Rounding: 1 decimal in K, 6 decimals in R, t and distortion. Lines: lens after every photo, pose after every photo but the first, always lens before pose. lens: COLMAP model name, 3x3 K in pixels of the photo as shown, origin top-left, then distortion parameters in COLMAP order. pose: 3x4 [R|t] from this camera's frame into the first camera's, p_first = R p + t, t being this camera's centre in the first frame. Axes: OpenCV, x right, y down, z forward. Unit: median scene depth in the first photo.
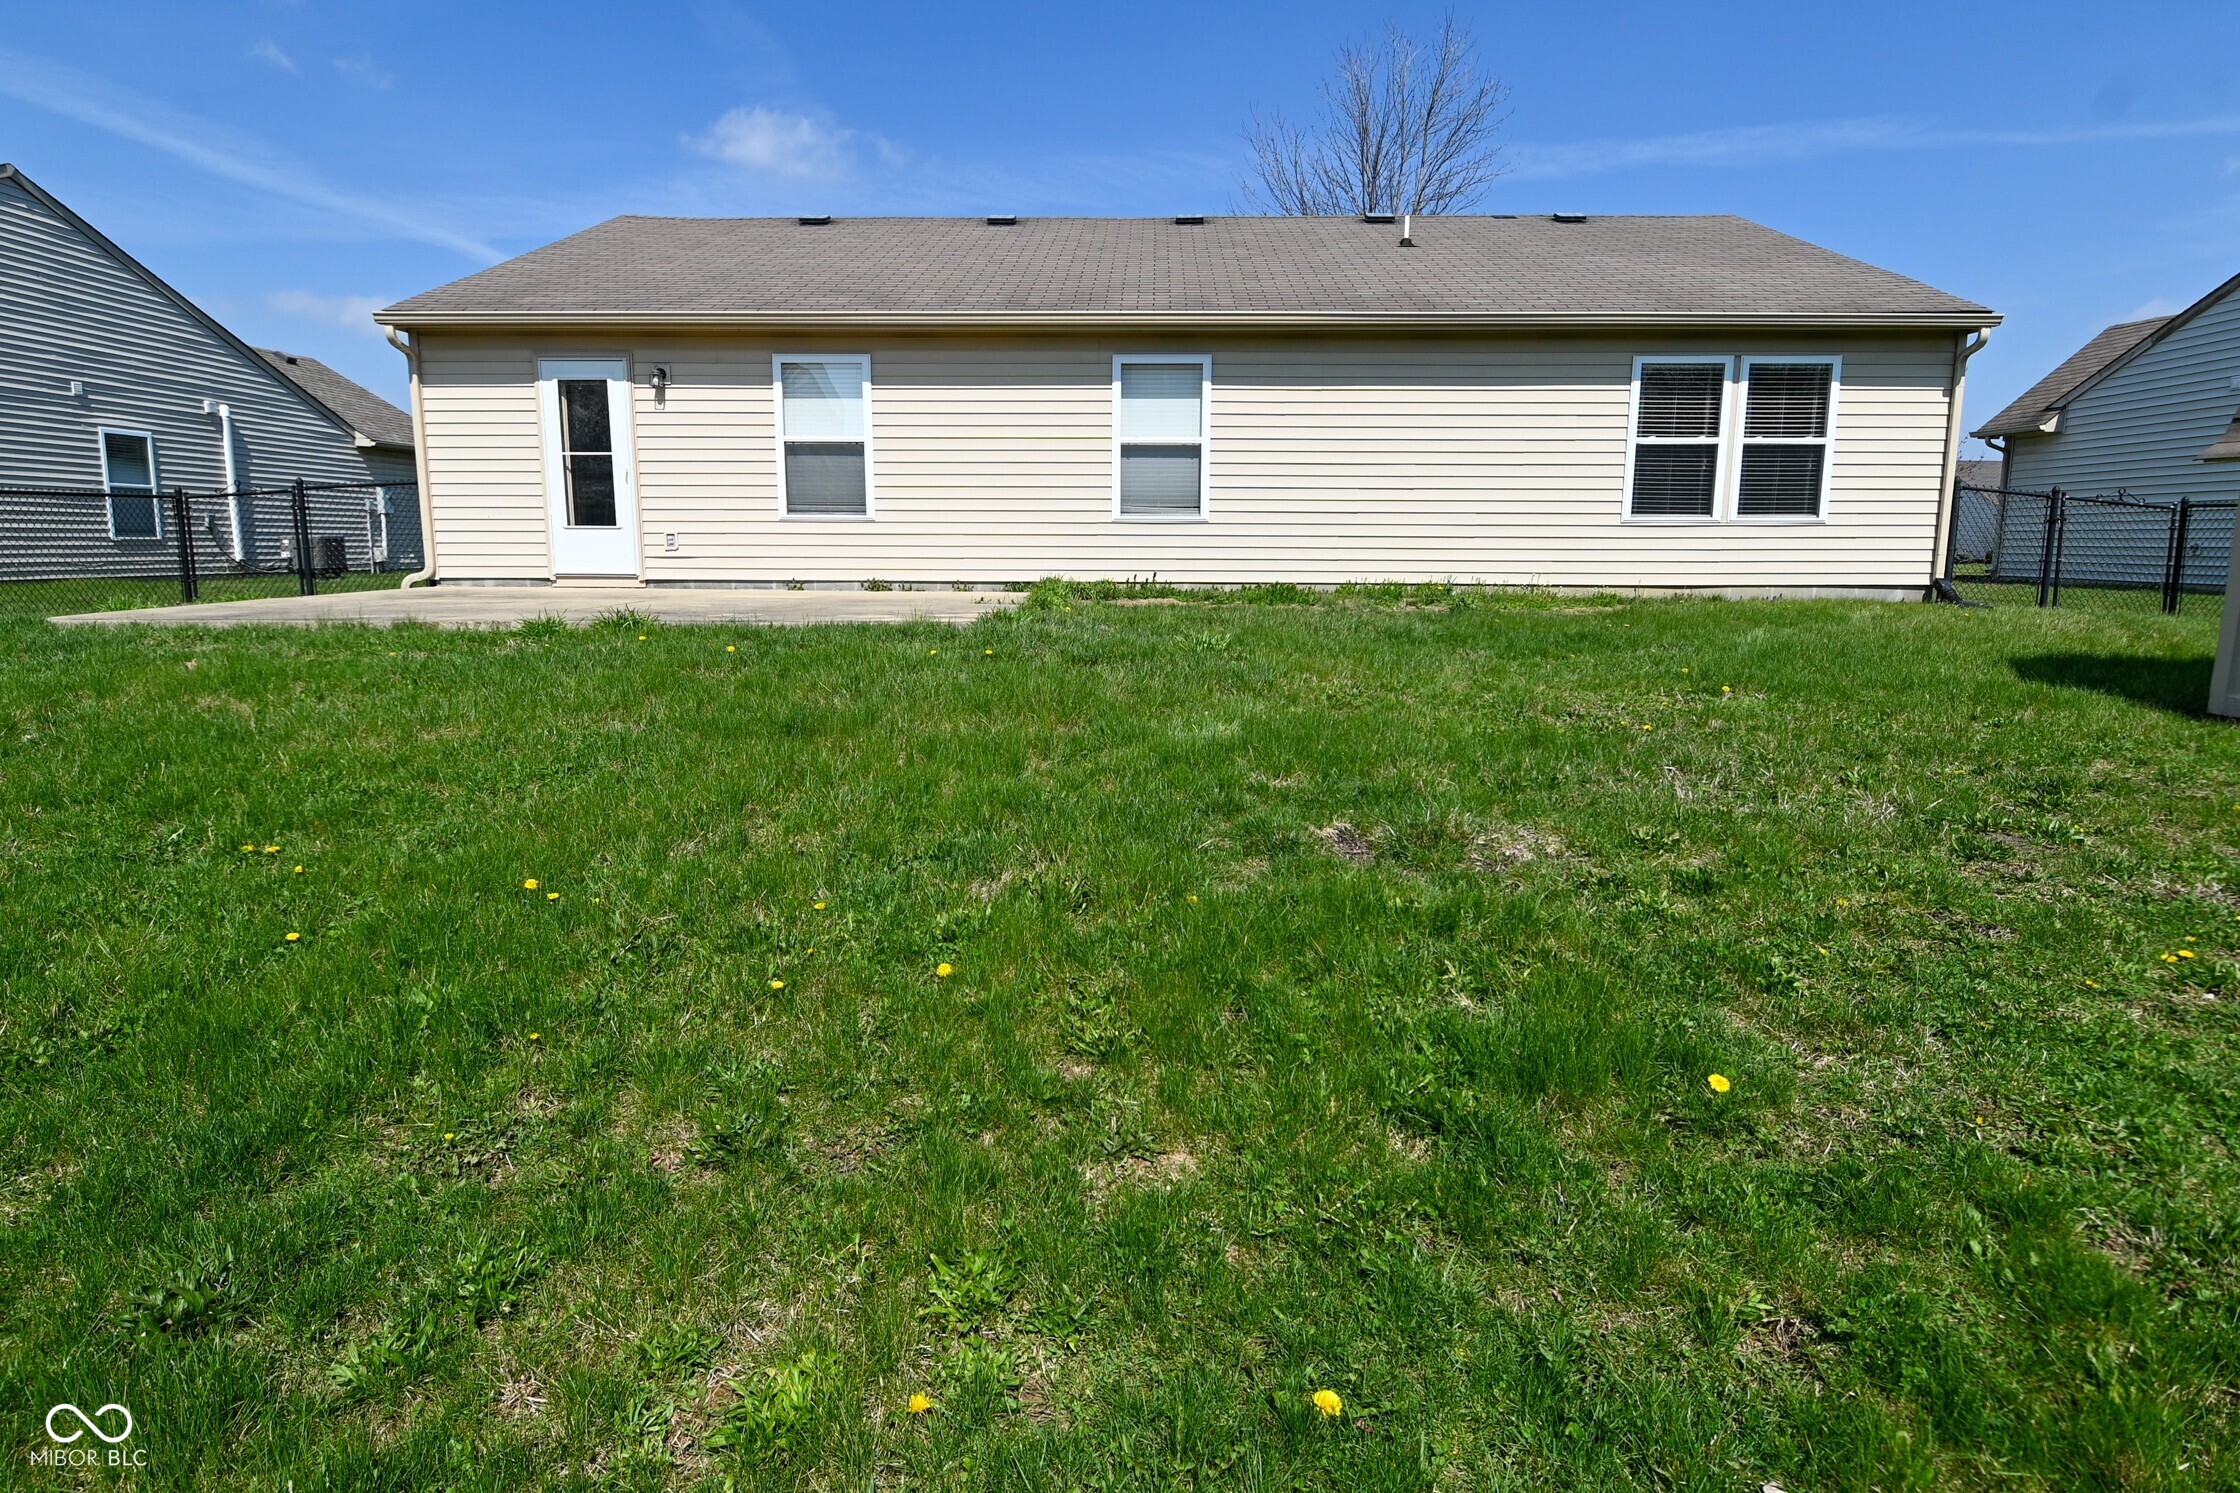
lens RADIAL K [[1184.6, 0, 1125.0], [0, 1184.6, 735.5], [0, 0, 1]] dist [0.017638, -0.028276]
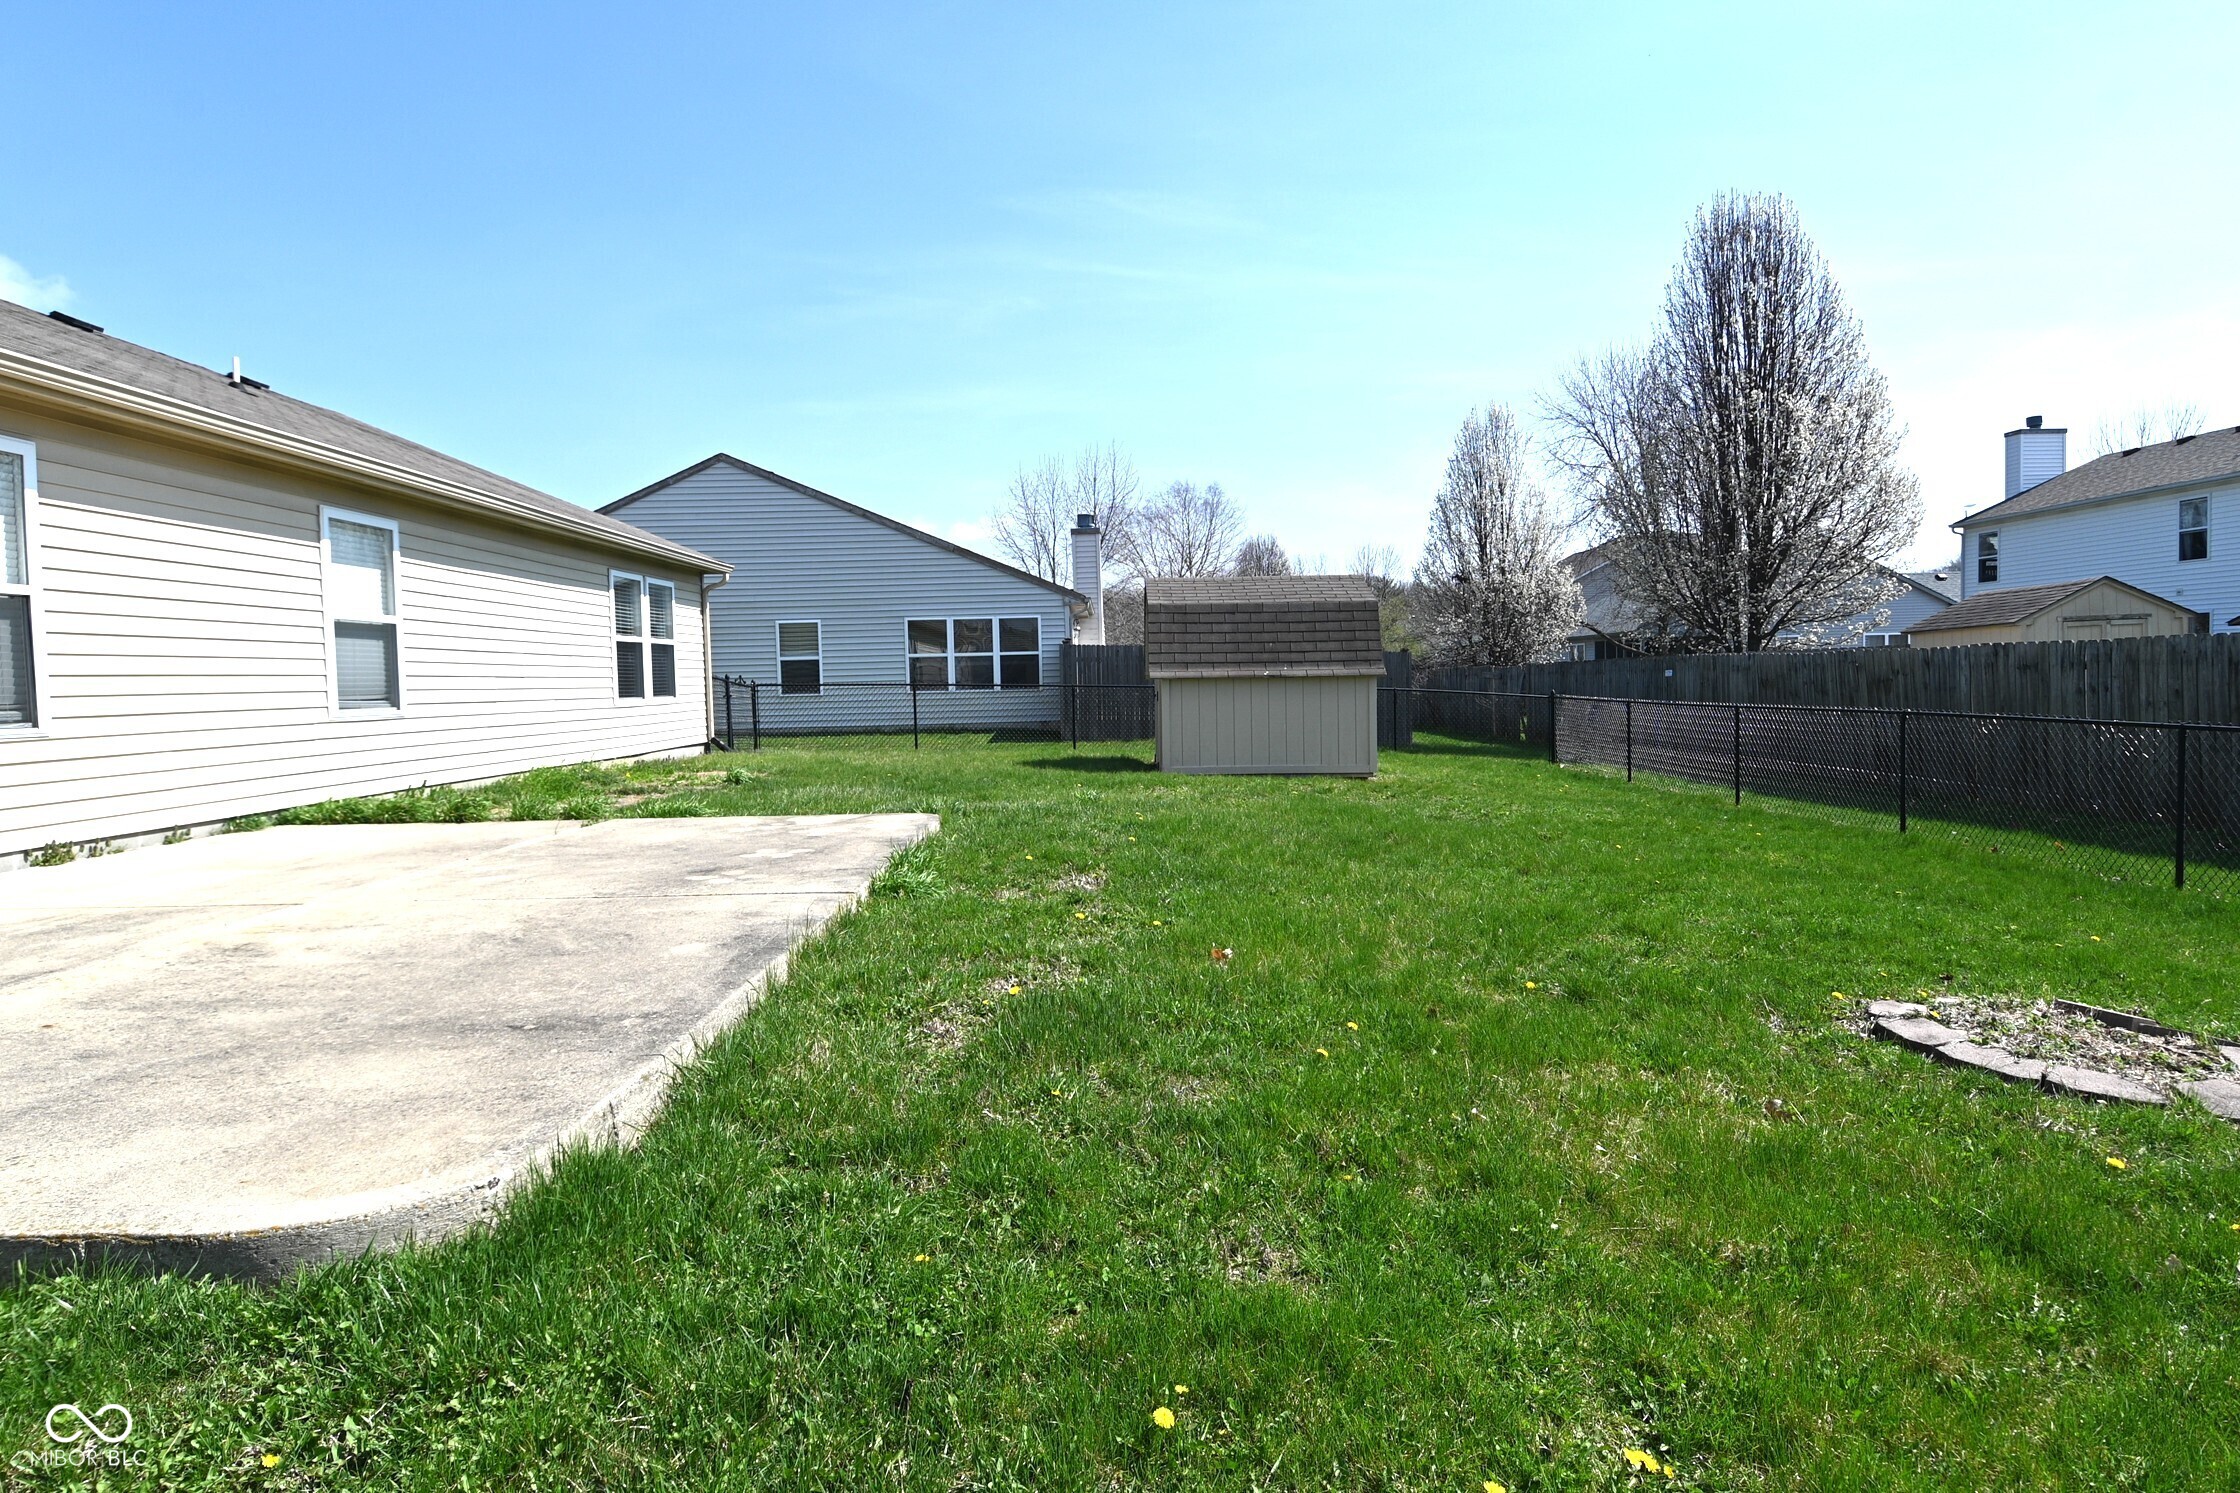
lens RADIAL K [[1184.6, 0, 1125.0], [0, 1184.6, 735.5], [0, 0, 1]] dist [0.017638, -0.028276]
pose [[-0.038165, -0.051260, 0.997956, -0.773599], [0.183723, 0.981299, 0.057431, -0.122112], [-0.982237, 0.185539, -0.028034, 0.529612]]
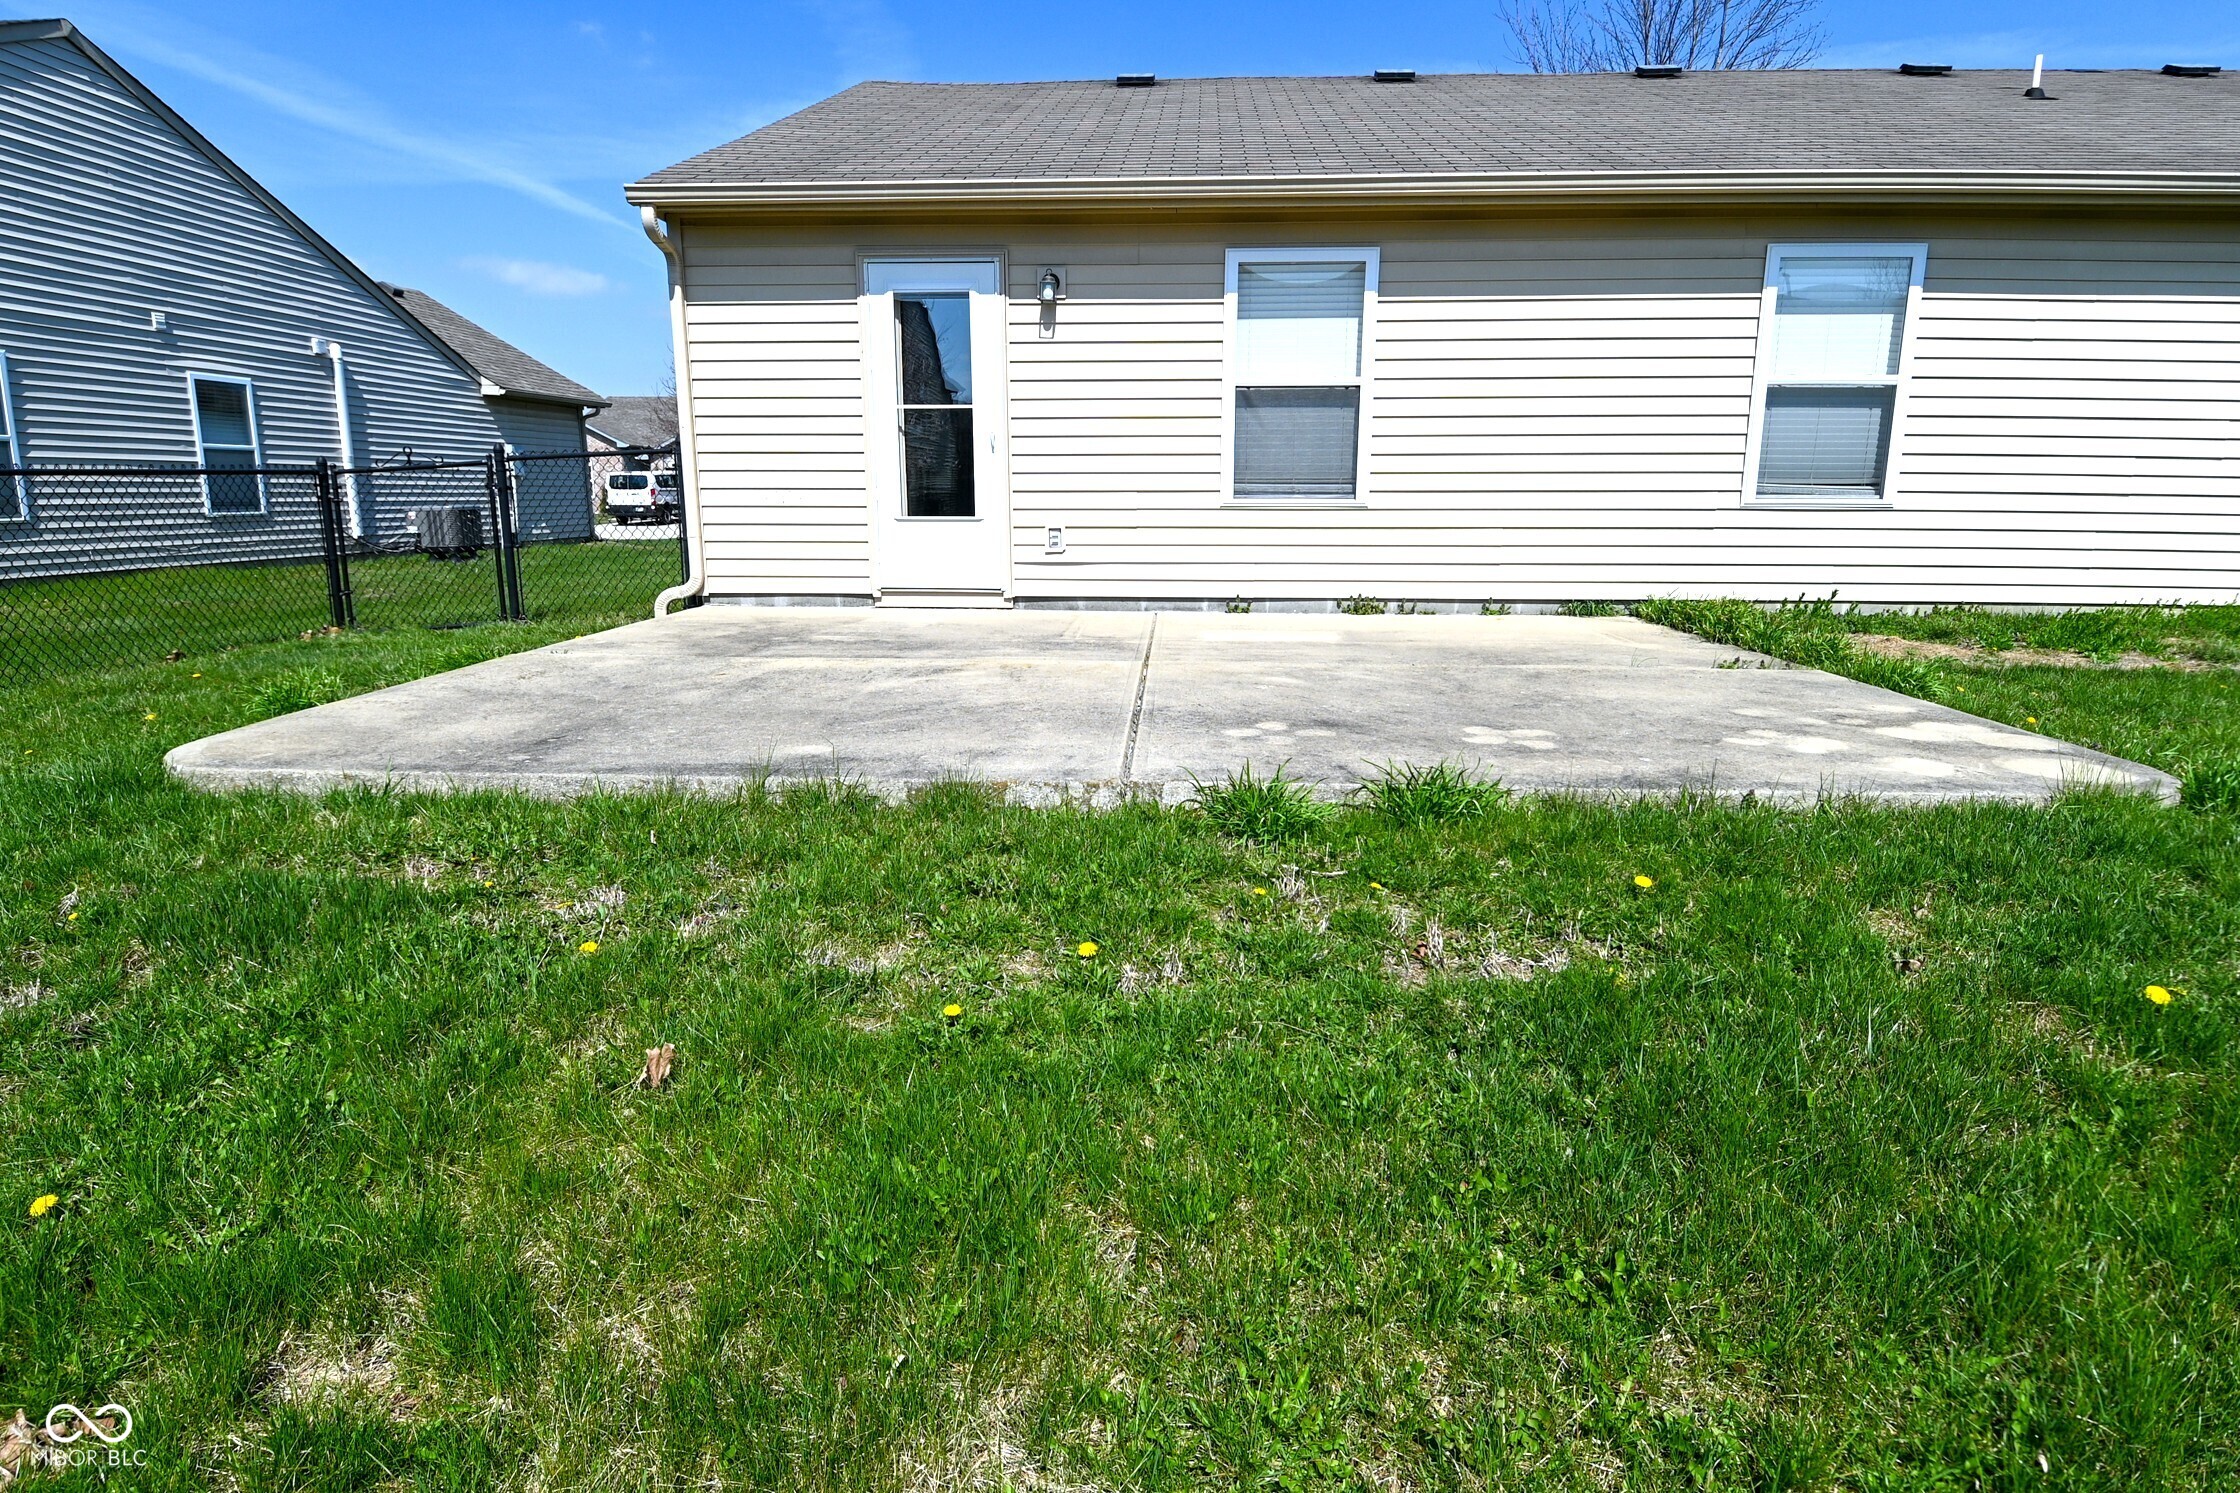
lens RADIAL K [[1184.6, 0, 1125.0], [0, 1184.6, 735.5], [0, 0, 1]] dist [0.017638, -0.028276]
pose [[0.999324, 0.004884, -0.036434, -0.320566], [-0.003262, 0.999006, 0.044461, -0.083991], [0.036615, -0.044312, 0.998347, 0.335626]]
